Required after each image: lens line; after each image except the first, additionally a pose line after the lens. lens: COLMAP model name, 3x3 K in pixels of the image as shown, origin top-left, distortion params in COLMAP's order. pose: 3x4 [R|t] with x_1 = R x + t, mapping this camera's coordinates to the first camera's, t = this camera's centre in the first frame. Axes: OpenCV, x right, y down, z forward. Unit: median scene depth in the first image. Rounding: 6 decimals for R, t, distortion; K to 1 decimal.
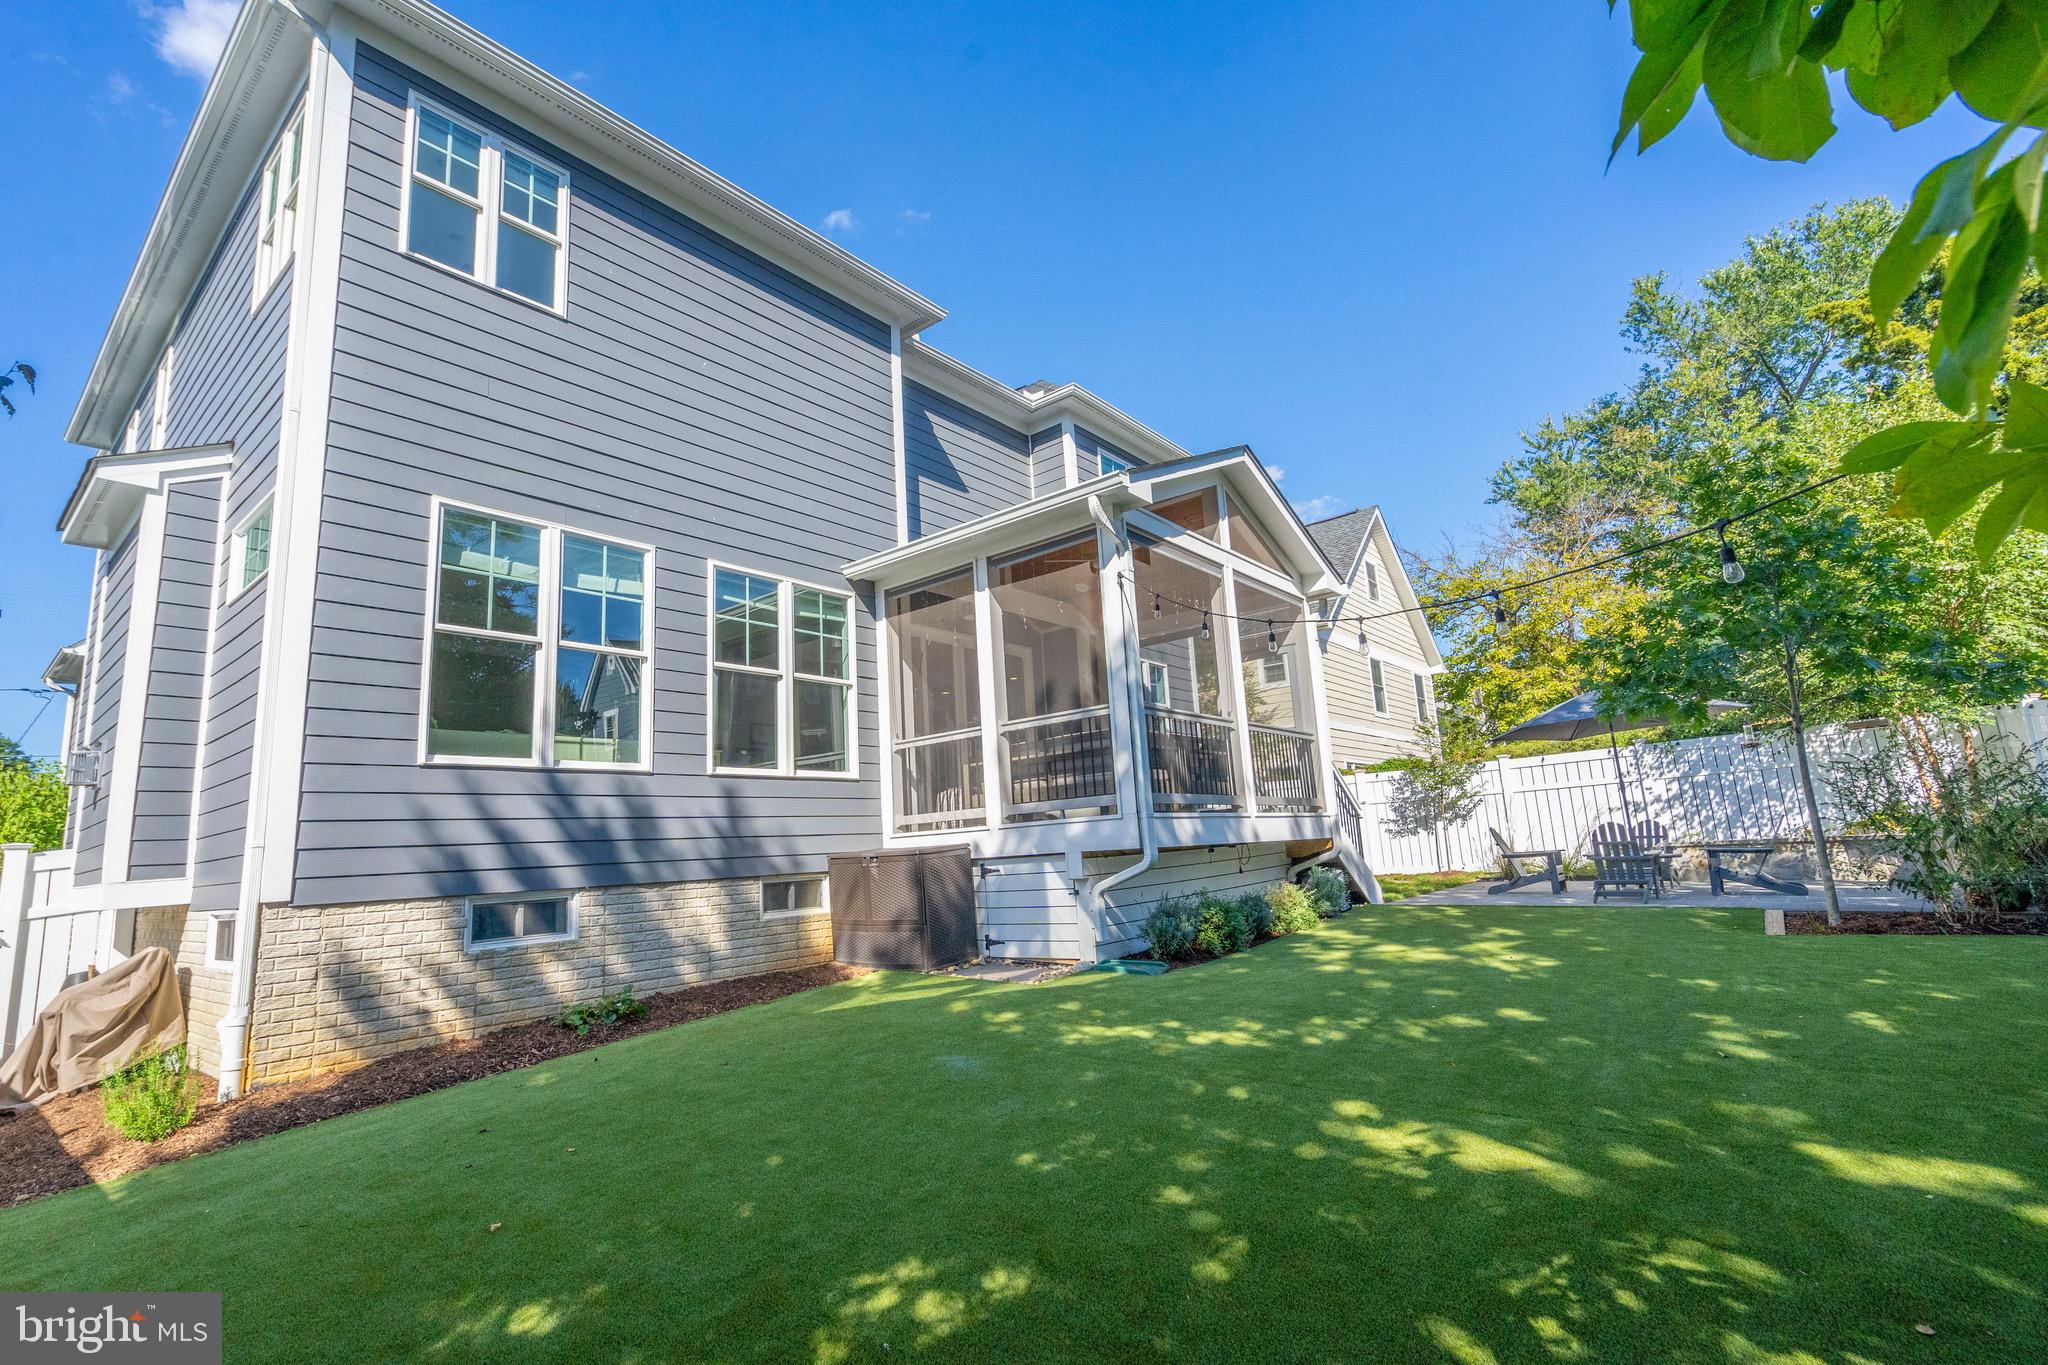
lens RADIAL K [[966.7, 0, 973.9], [0, 966.7, 683.6], [0, 0, 1]] dist [0.001754, 0.000069]
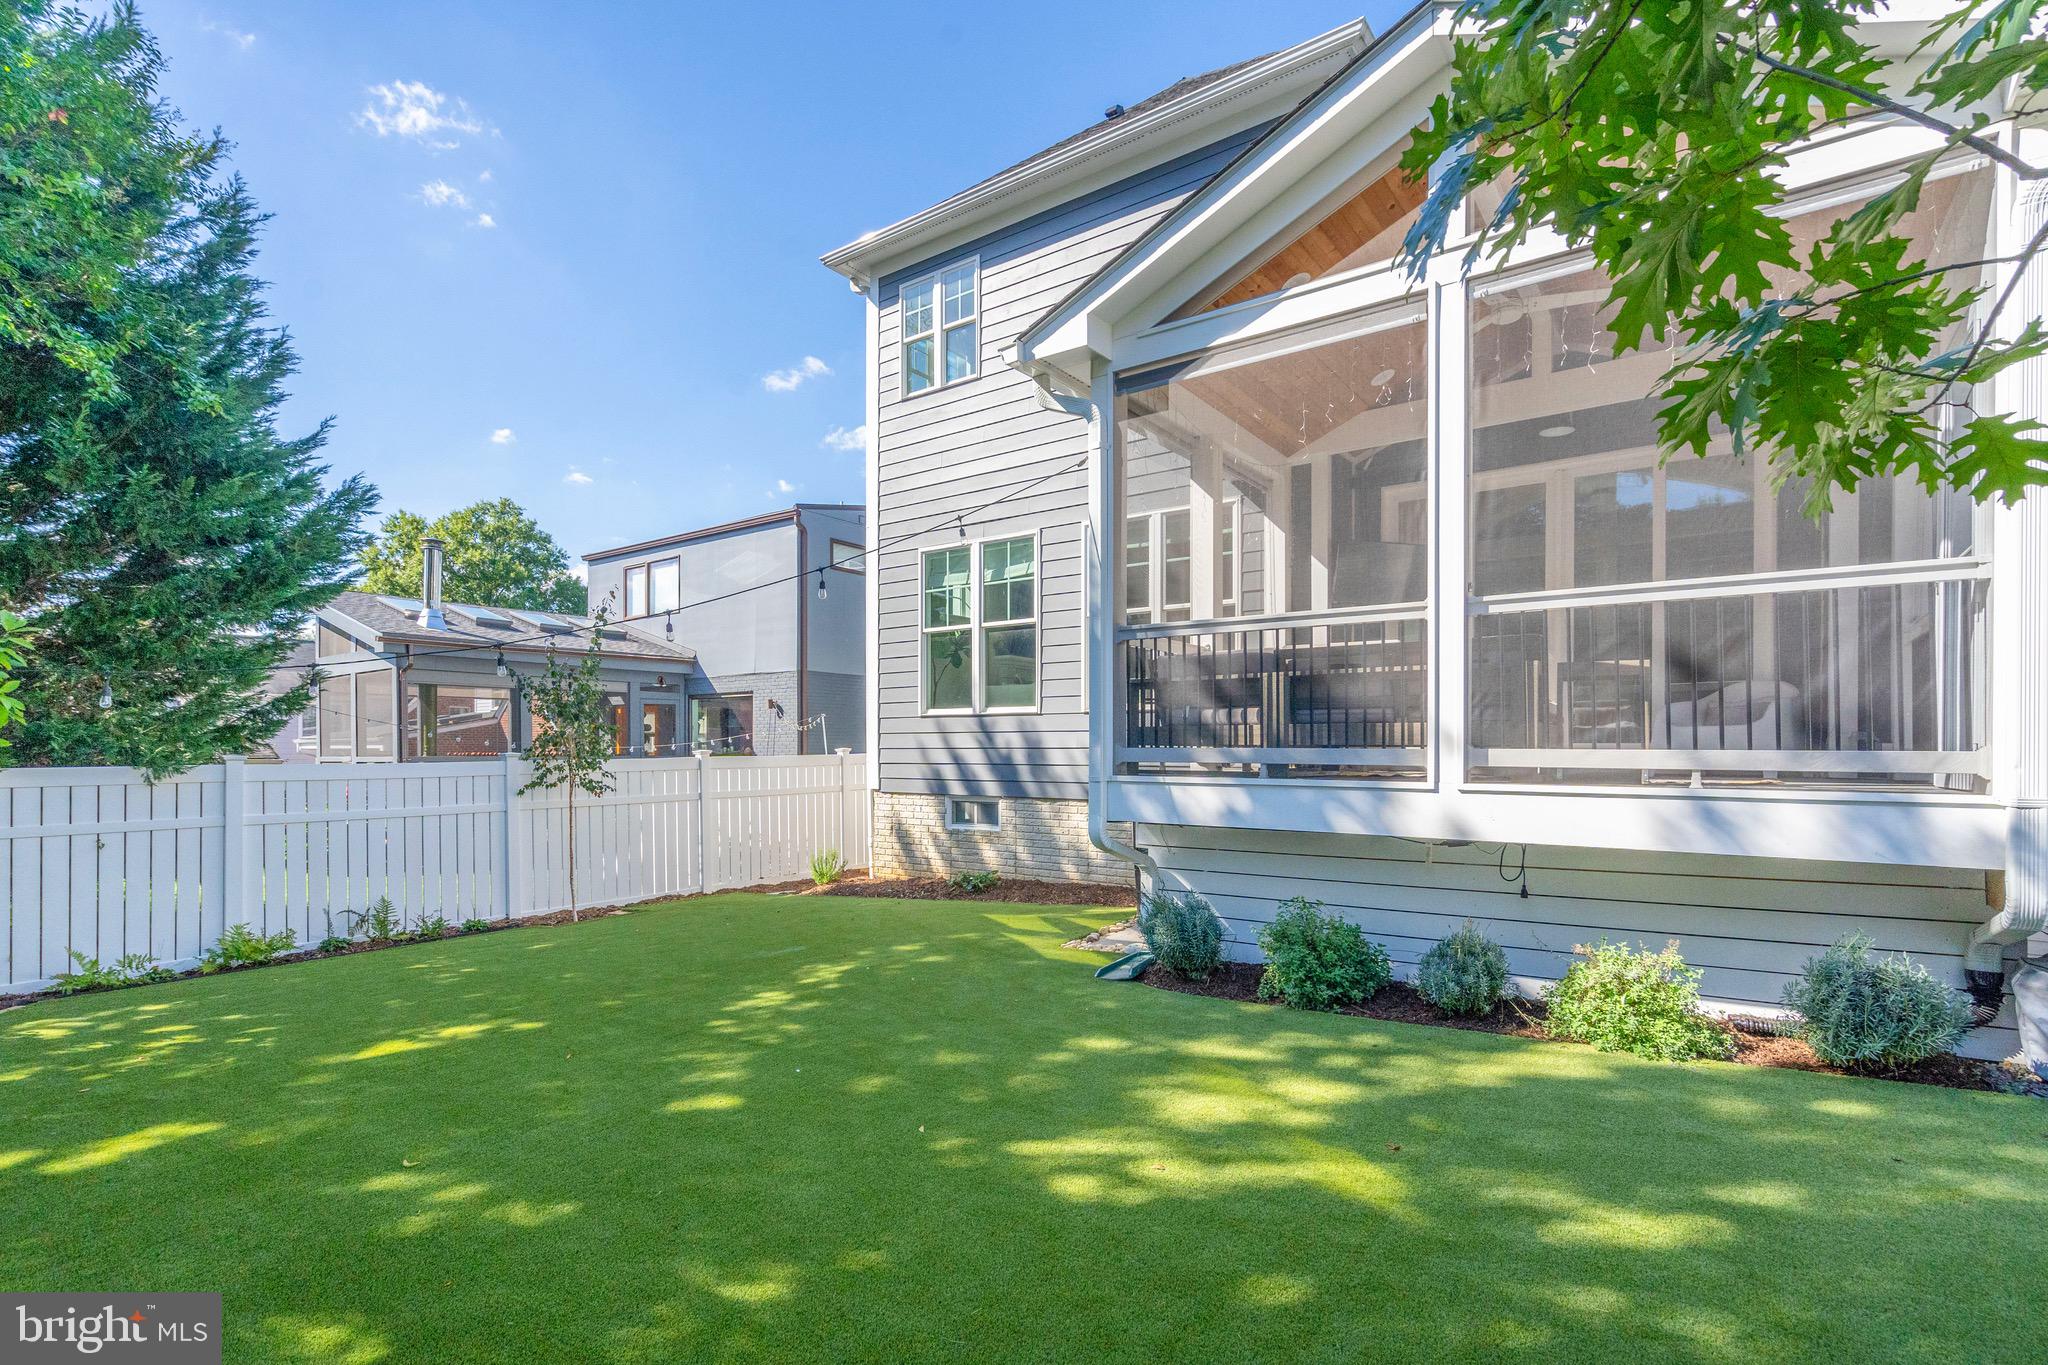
lens RADIAL K [[966.7, 0, 1016.1], [0, 966.7, 748.4], [0, 0, 1]] dist [0.001754, 0.000069]
pose [[0.051543, 0.054611, -0.997177, 1.021094], [0.174446, 0.982660, 0.062833, 0.056319], [0.983317, -0.177192, 0.041122, 0.984410]]
